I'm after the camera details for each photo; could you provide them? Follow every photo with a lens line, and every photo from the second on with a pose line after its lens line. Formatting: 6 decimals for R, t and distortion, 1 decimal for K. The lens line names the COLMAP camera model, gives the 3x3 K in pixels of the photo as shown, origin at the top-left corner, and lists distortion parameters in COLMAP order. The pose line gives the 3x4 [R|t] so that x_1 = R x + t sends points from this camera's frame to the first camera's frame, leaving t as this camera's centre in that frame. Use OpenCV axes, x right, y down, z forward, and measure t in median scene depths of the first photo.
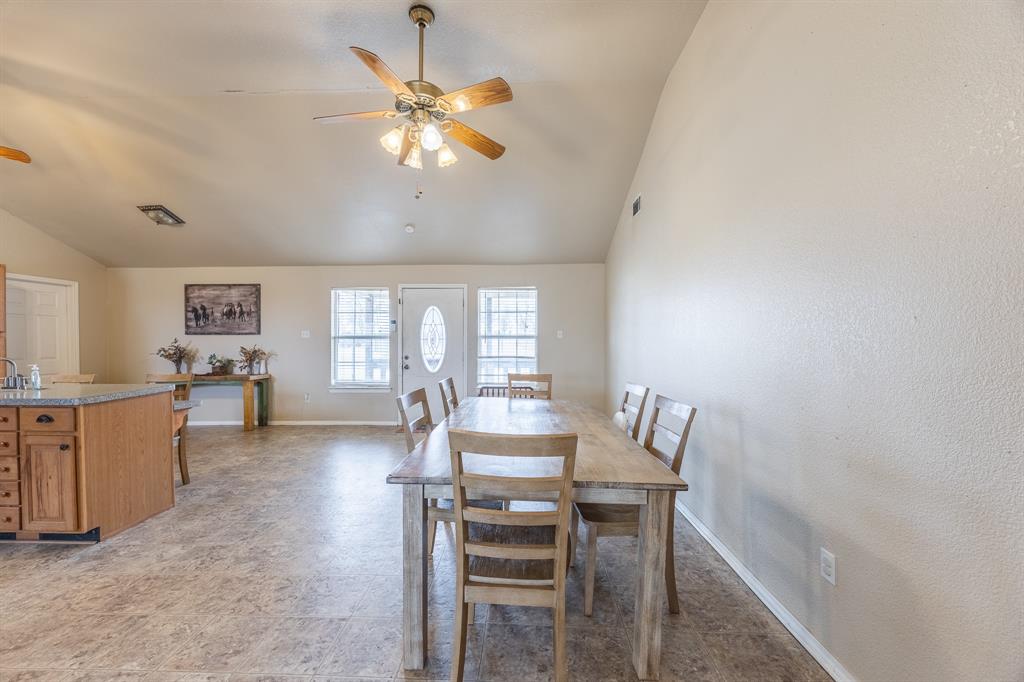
lens RADIAL K [[393.0, 0, 513.2], [0, 393.0, 337.4], [0, 0, 1]] dist [-0.002375, -0.000495]
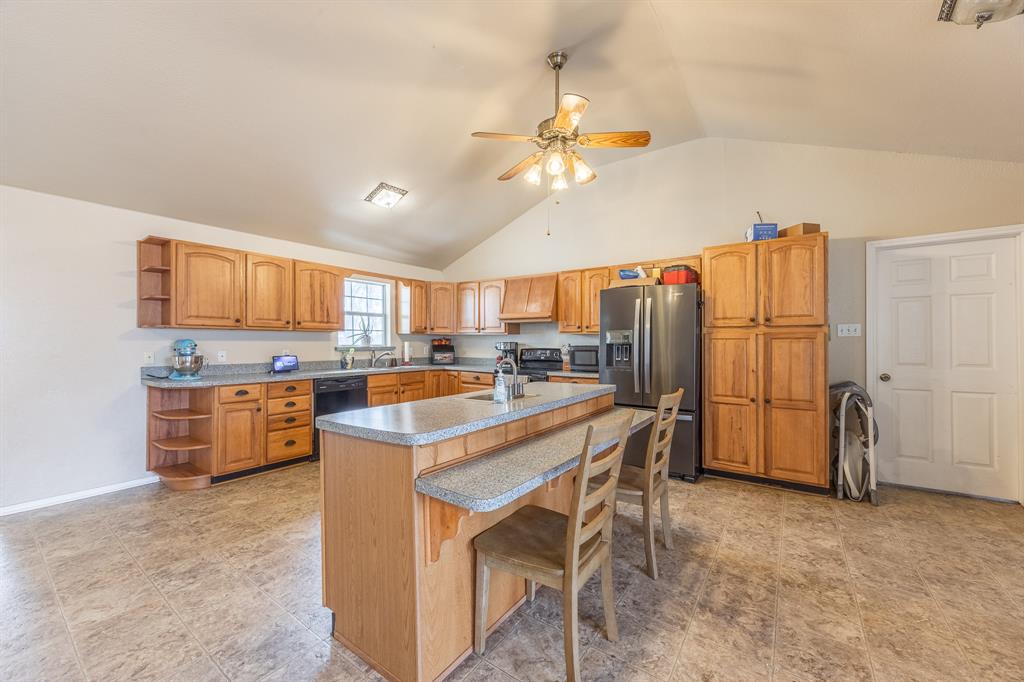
lens RADIAL K [[393.0, 0, 514.7], [0, 393.0, 345.5], [0, 0, 1]] dist [-0.002375, -0.000495]
pose [[-0.557595, 0.013145, -0.830009, -0.282207], [0.014689, 0.999874, 0.005967, 0.008651], [0.829983, -0.008865, -0.557718, 0.685935]]
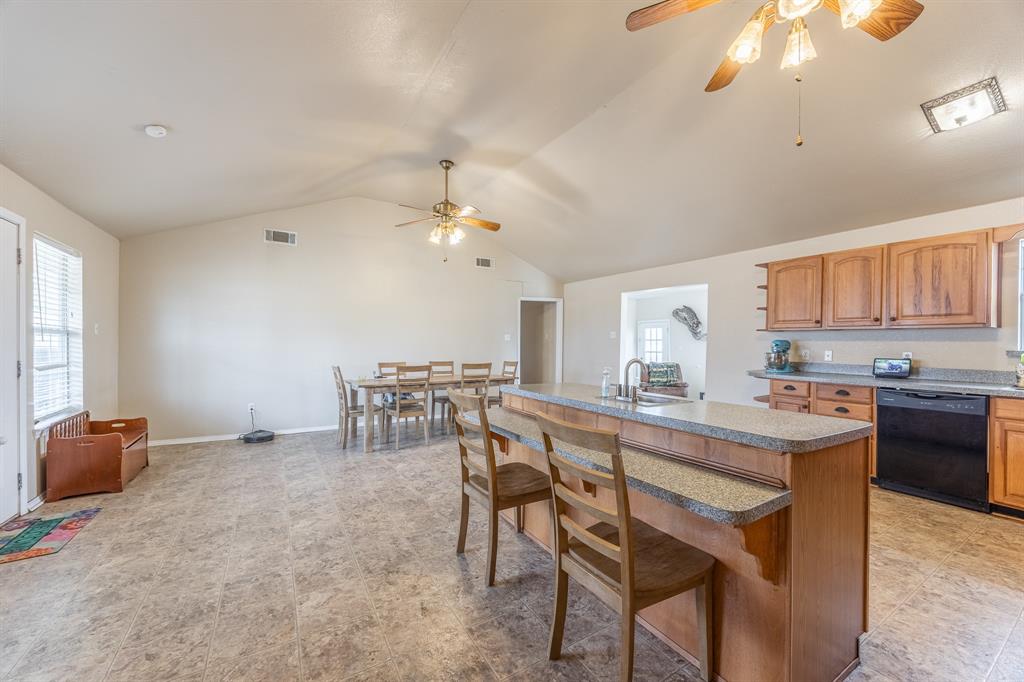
lens RADIAL K [[393.0, 0, 516.0], [0, 393.0, 343.3], [0, 0, 1]] dist [-0.002375, -0.000495]
pose [[-0.547934, 0.000554, 0.836522, -0.847950], [-0.011285, 0.999904, -0.008054, 0.013503], [-0.836446, -0.013853, -0.547875, 0.758030]]
